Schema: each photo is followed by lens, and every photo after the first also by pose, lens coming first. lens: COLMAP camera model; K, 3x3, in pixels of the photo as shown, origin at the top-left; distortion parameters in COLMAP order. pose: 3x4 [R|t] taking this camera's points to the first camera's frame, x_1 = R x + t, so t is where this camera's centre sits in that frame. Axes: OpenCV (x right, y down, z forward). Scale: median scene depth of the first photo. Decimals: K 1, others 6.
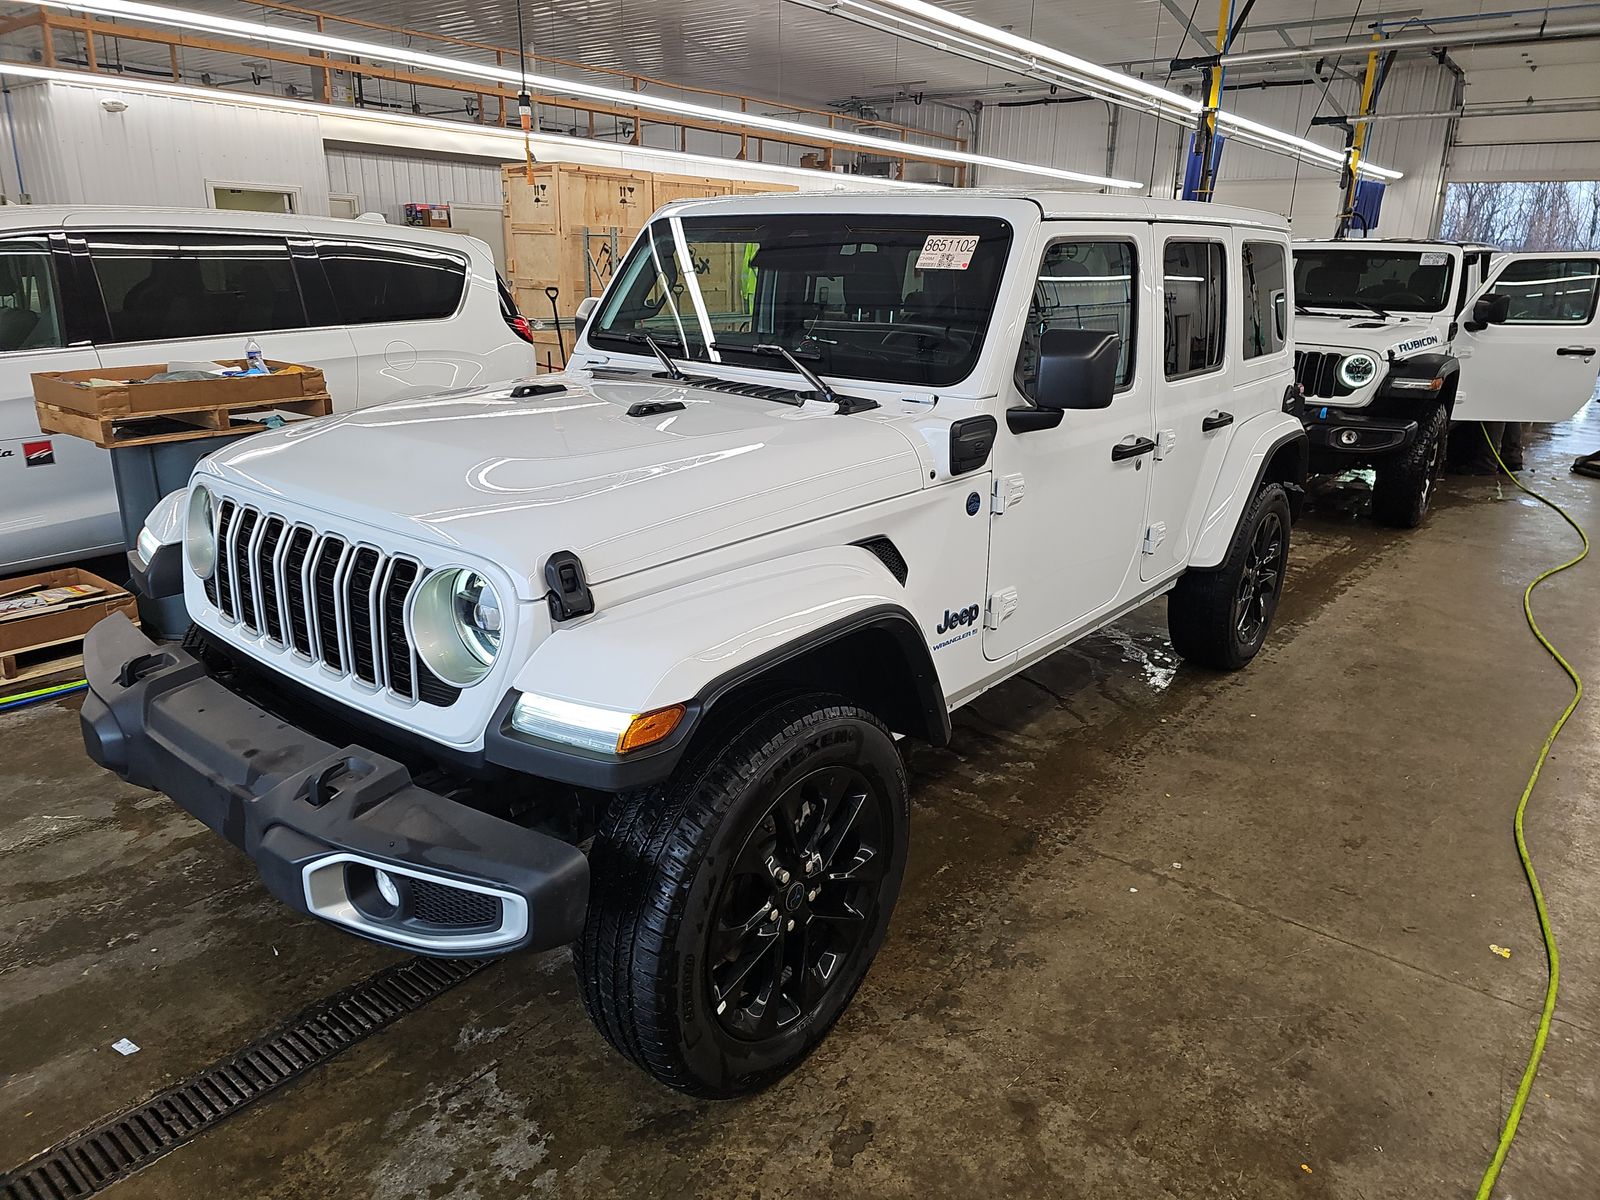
lens RADIAL K [[1061.8, 0, 811.2], [0, 1061.8, 601.2], [0, 0, 1]] dist [0.042707, -0.025846]
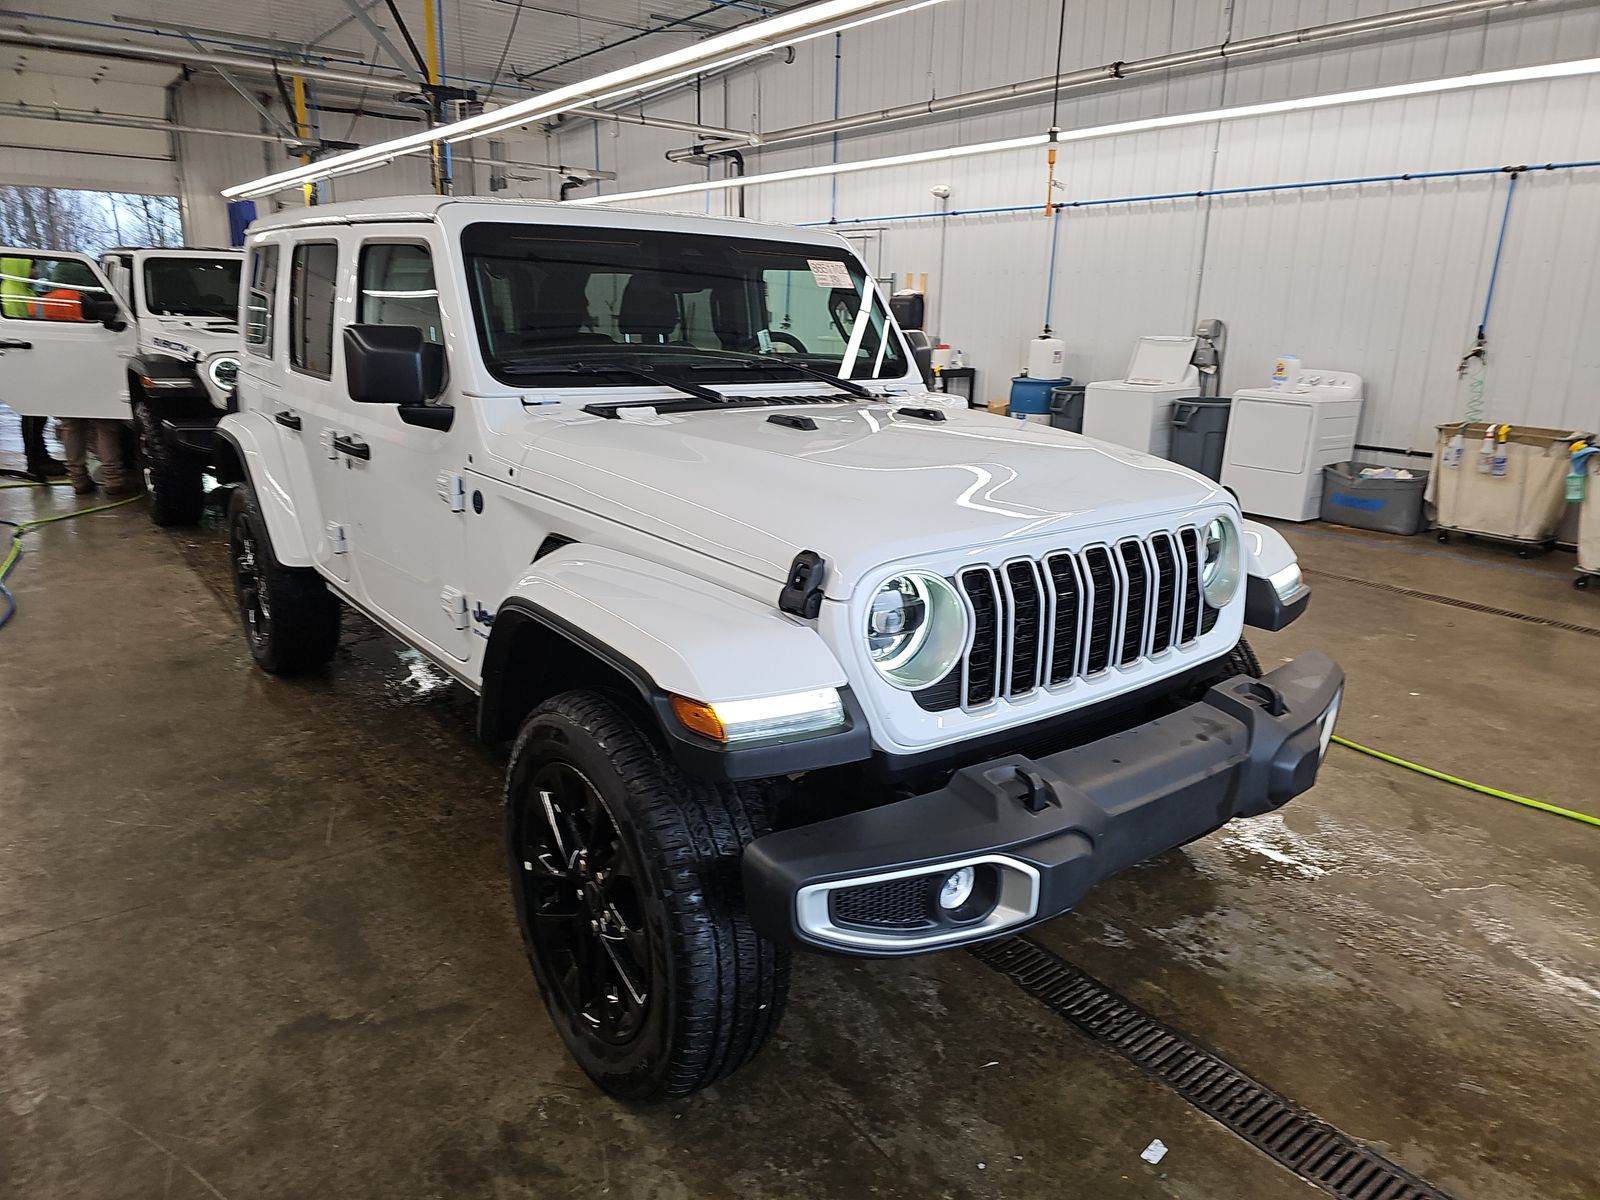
lens RADIAL K [[1061.8, 0, 811.2], [0, 1061.8, 601.2], [0, 0, 1]] dist [0.042707, -0.025846]
pose [[0.235470, -0.283092, 0.929738, -1.136590], [0.284699, 0.934763, 0.212518, -0.235934], [-0.929247, 0.214654, 0.300705, 0.722495]]
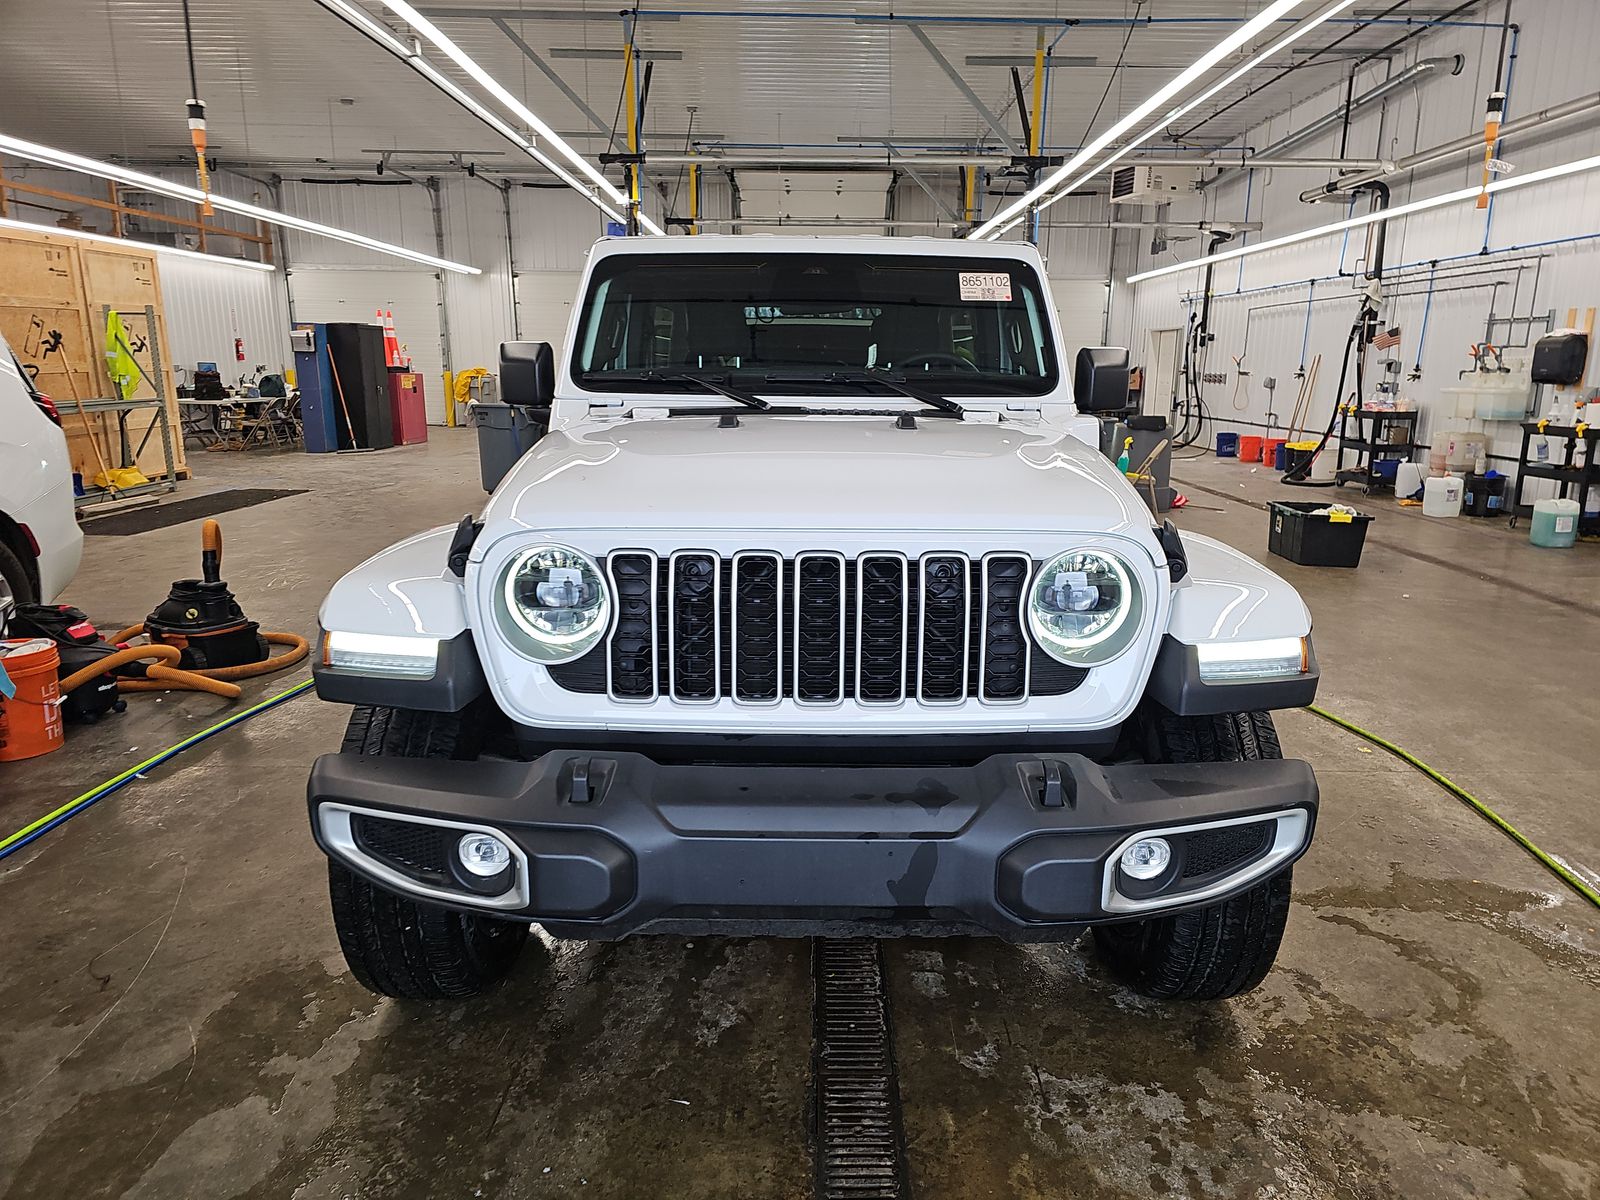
lens RADIAL K [[1061.8, 0, 811.2], [0, 1061.8, 601.2], [0, 0, 1]] dist [0.042707, -0.025846]
pose [[0.779850, -0.158522, 0.605562, -0.781668], [0.204483, 0.978844, -0.007096, -0.019119], [-0.591626, 0.129361, 0.795766, 0.221991]]
